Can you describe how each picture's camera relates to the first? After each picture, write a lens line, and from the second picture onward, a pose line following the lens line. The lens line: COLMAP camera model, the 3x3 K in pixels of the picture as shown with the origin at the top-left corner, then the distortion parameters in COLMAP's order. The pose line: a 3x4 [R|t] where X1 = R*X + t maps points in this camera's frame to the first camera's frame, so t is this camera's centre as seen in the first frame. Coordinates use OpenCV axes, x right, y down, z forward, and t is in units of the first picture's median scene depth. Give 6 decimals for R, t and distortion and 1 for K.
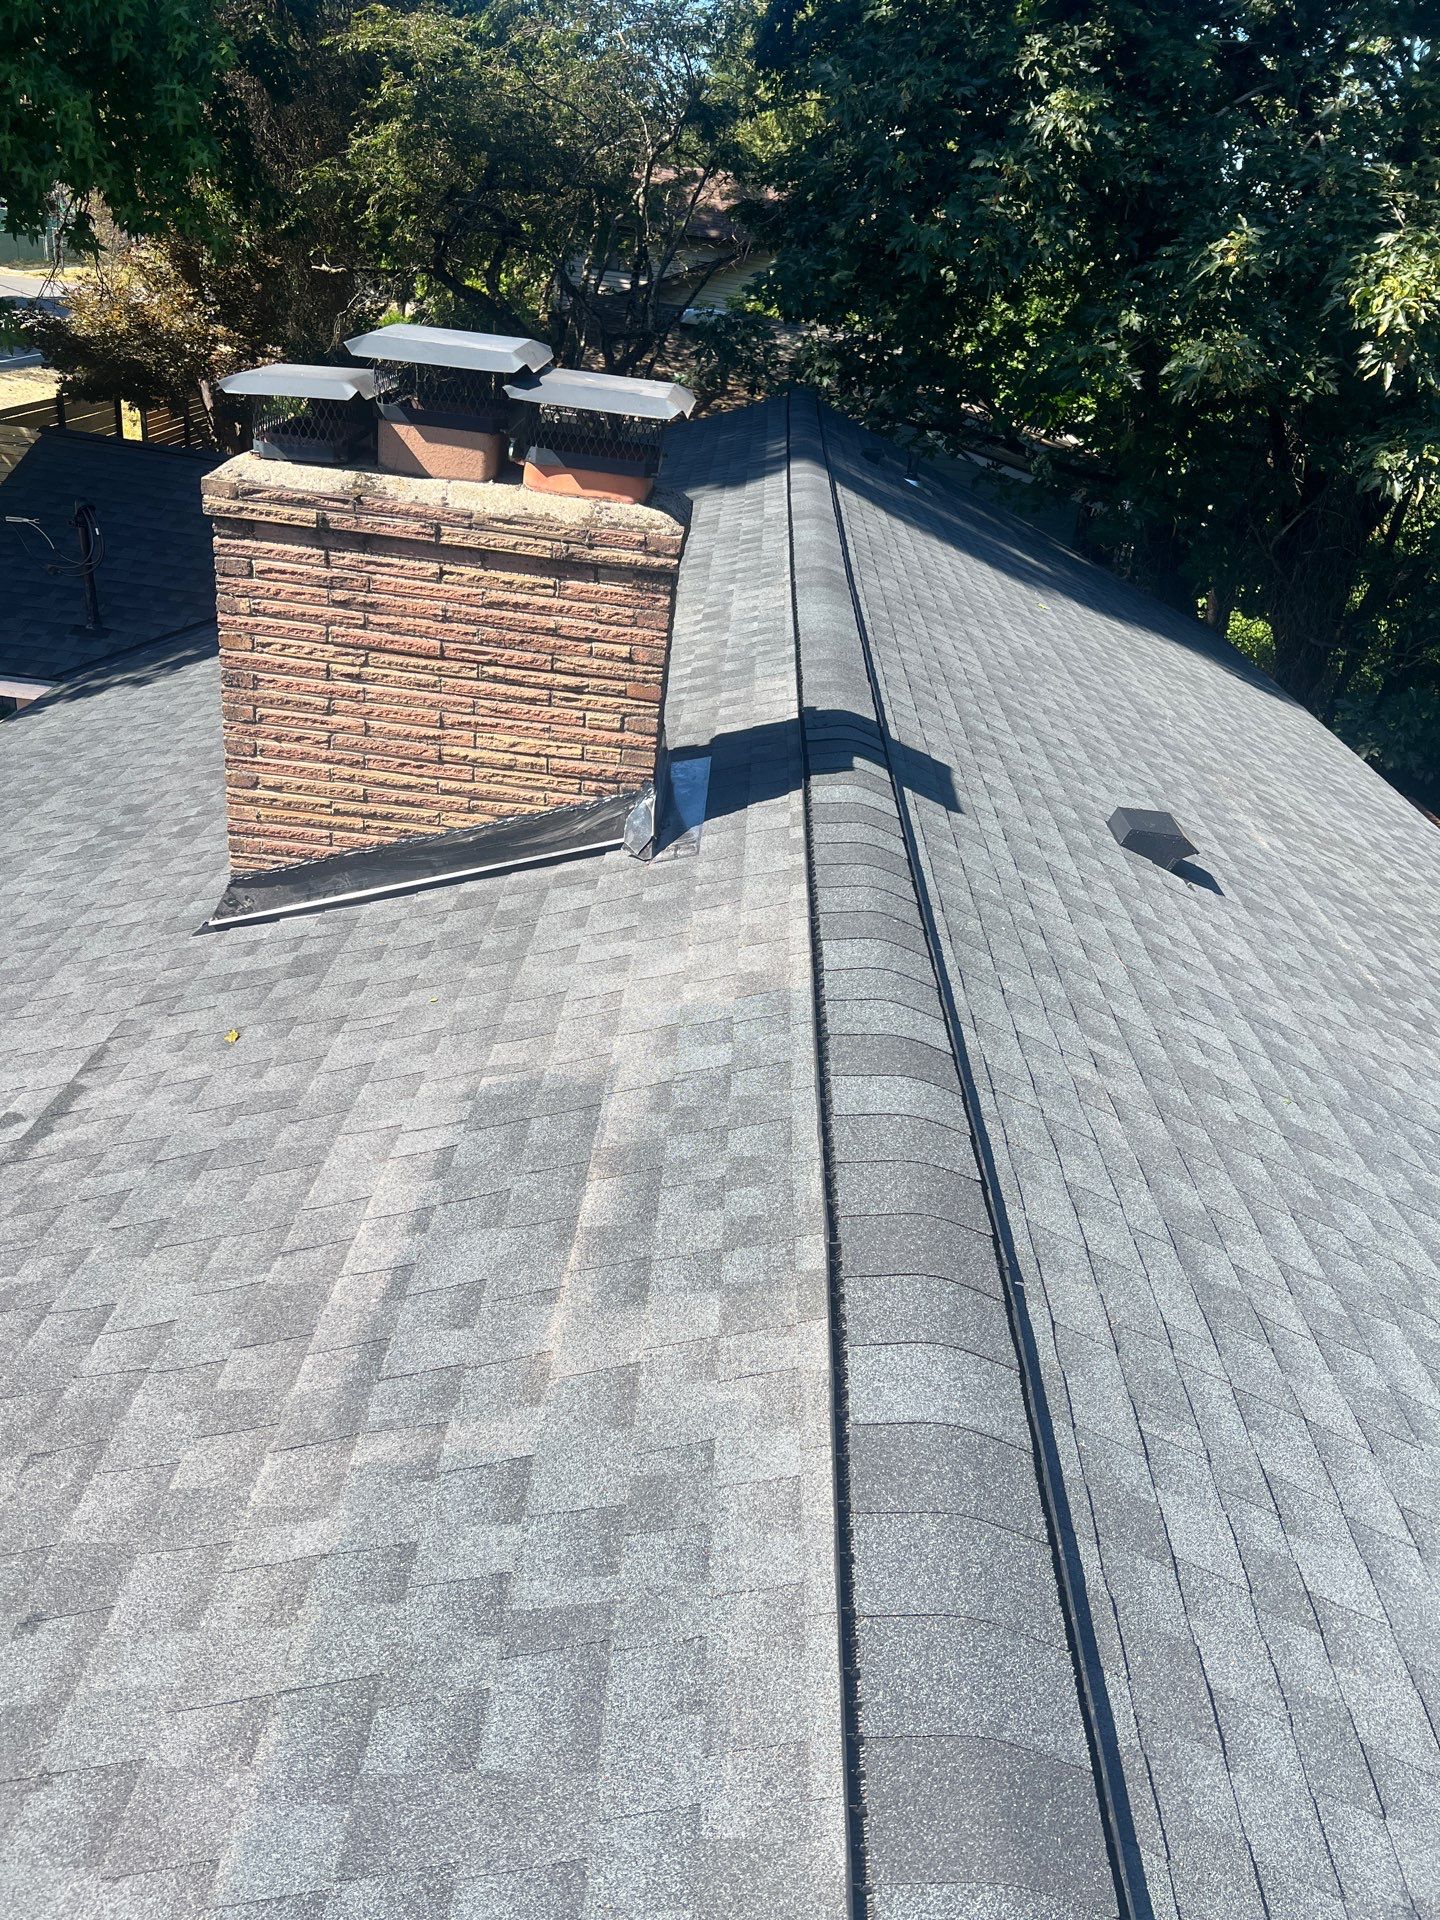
lens RADIAL K [[1469.8, 0, 717.6], [0, 1469.8, 973.4], [0, 0, 1]] dist [0.073030, -0.083087]
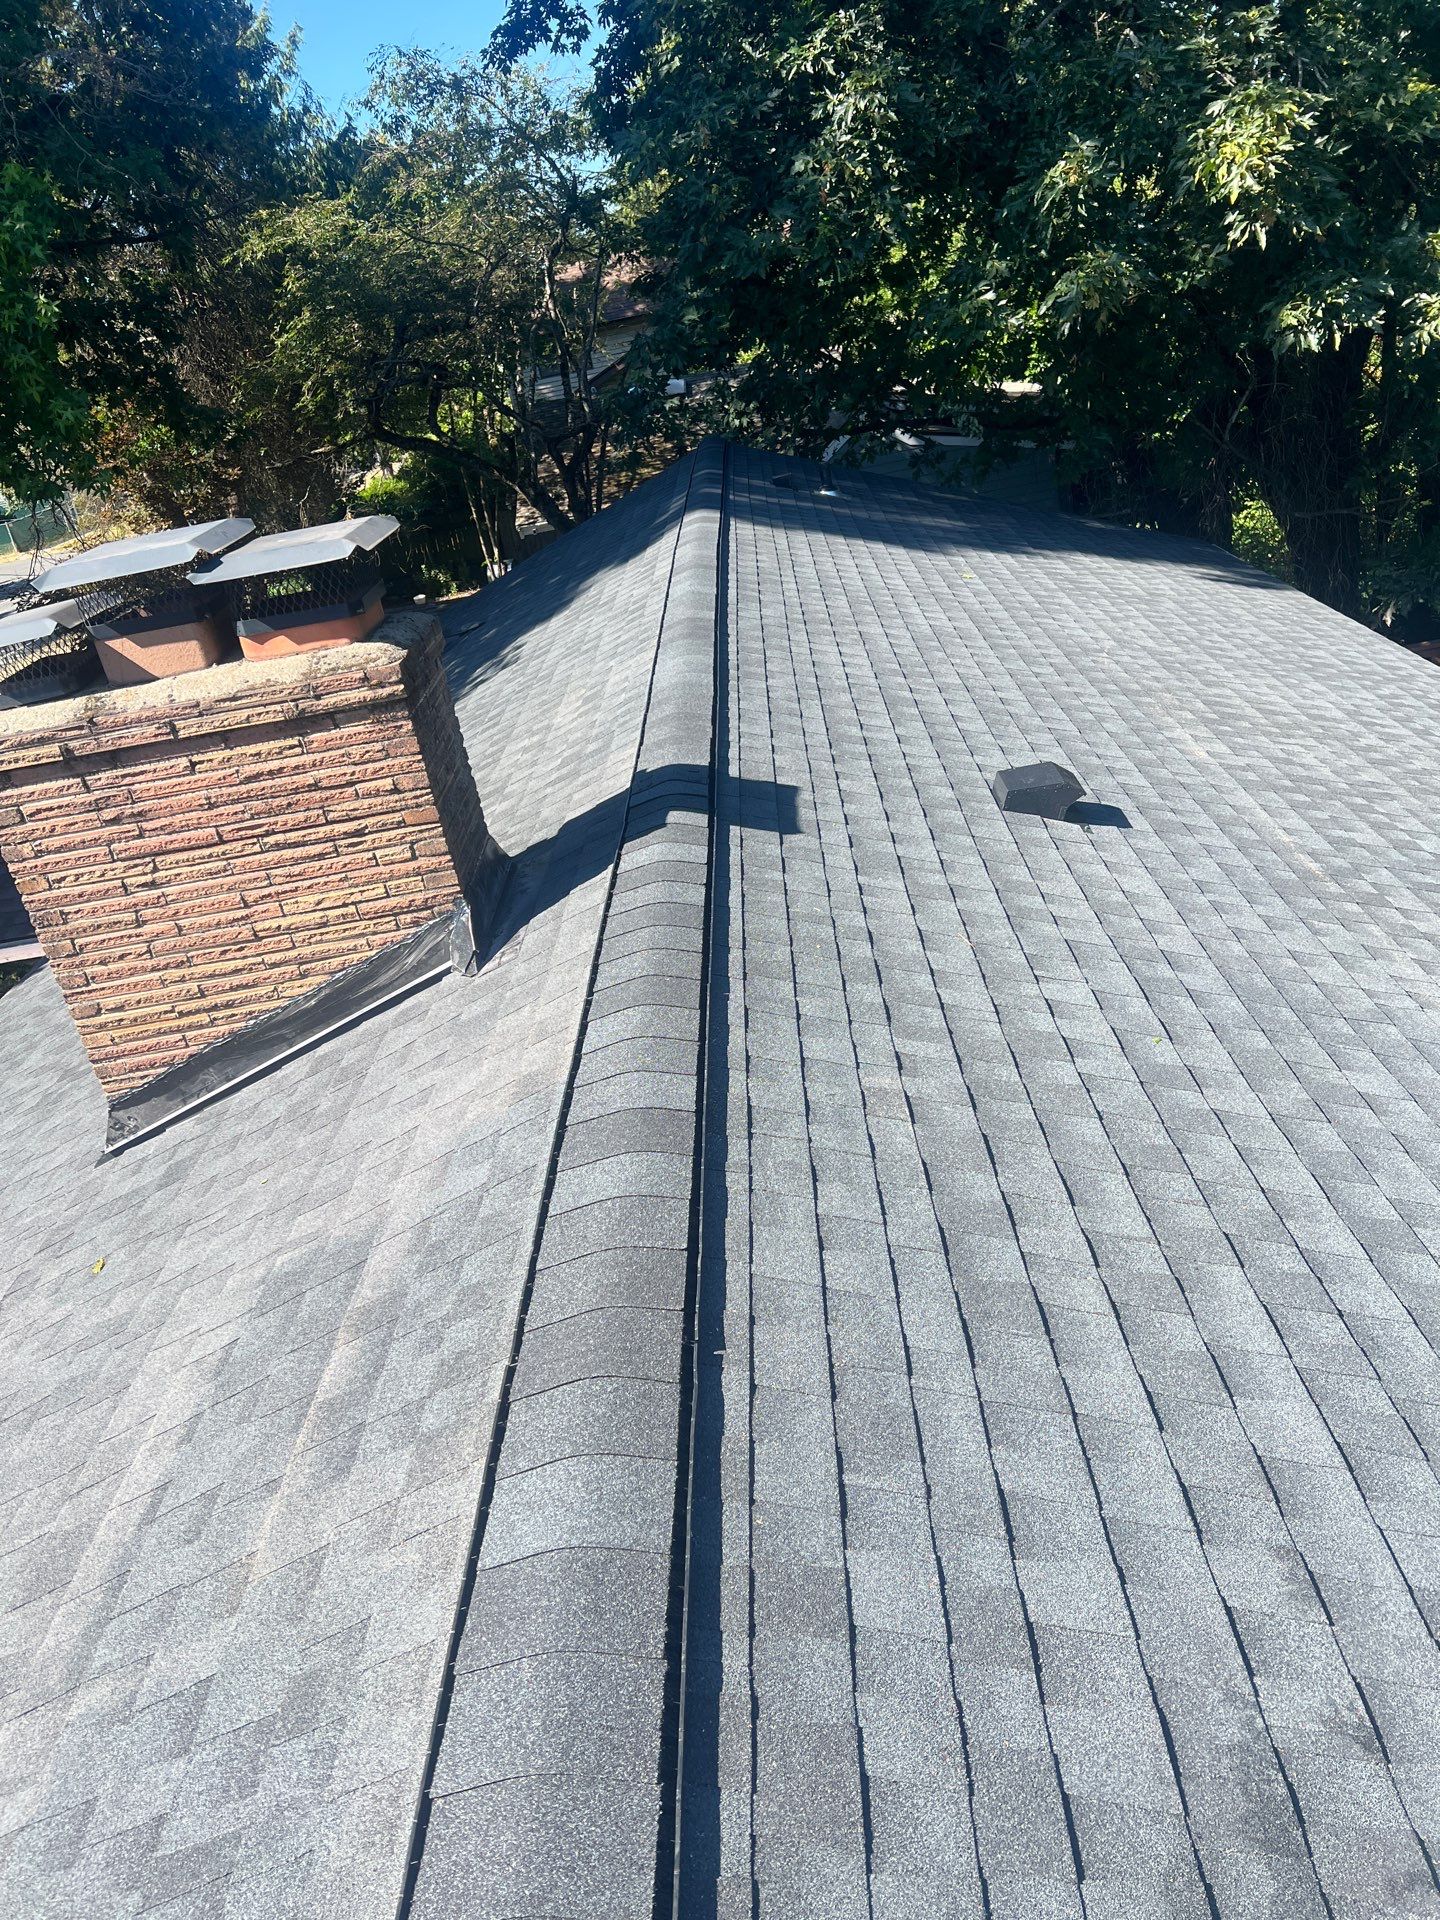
lens RADIAL K [[1469.8, 0, 710.8], [0, 1469.8, 961.0], [0, 0, 1]] dist [0.073030, -0.083087]
pose [[0.955022, -0.278235, -0.102557, 0.217228], [0.273786, 0.960191, -0.055450, 0.012189], [0.113903, 0.024877, 0.993180, 0.034067]]
